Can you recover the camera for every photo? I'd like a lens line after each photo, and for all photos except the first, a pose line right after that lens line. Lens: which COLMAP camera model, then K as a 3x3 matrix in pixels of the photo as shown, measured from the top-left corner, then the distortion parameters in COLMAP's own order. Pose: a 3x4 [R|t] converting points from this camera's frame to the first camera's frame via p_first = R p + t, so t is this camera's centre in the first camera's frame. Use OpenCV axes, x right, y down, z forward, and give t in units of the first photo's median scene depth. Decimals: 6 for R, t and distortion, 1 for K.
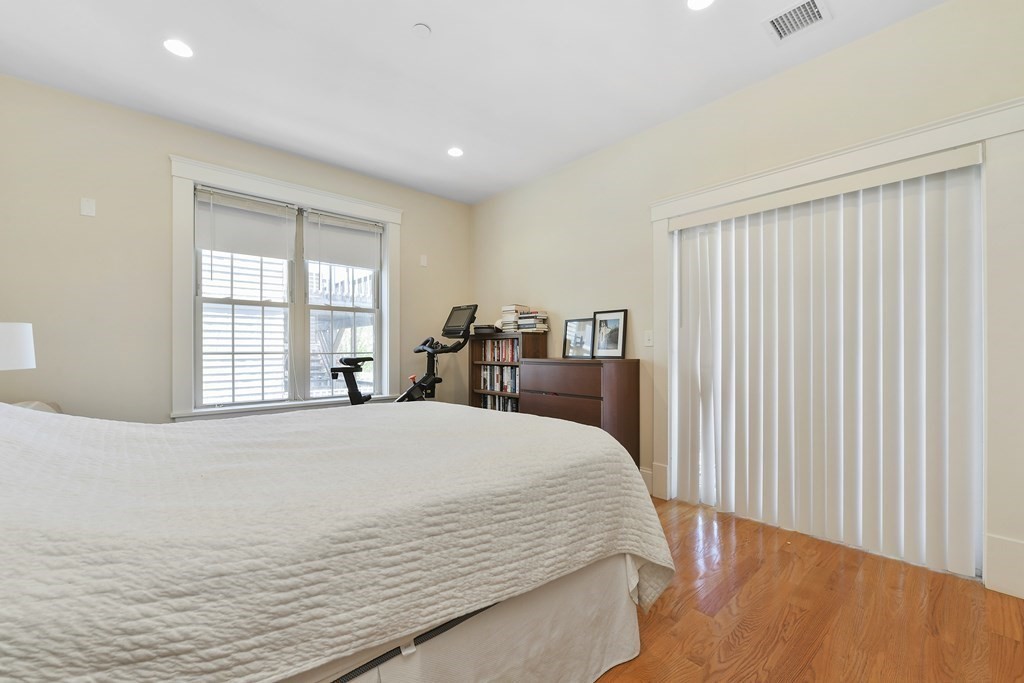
lens RADIAL K [[419.4, 0, 496.9], [0, 419.4, 353.1], [0, 0, 1]] dist [-0.001267, -0.000067]
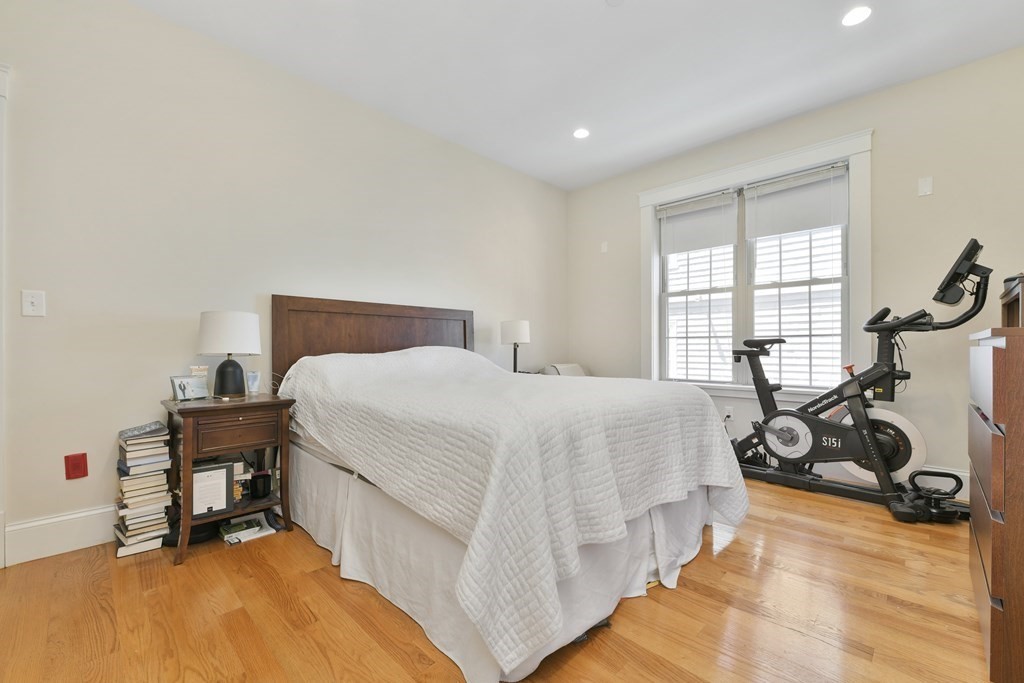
lens RADIAL K [[418.8, 0, 519.4], [0, 418.8, 342.2], [0, 0, 1]] dist [-0.014662, -0.000238]
pose [[0.084933, -0.010938, -0.996327, 0.473774], [-0.006280, 0.999914, -0.011513, 0.029868], [0.996367, 0.007235, 0.084857, 0.424978]]
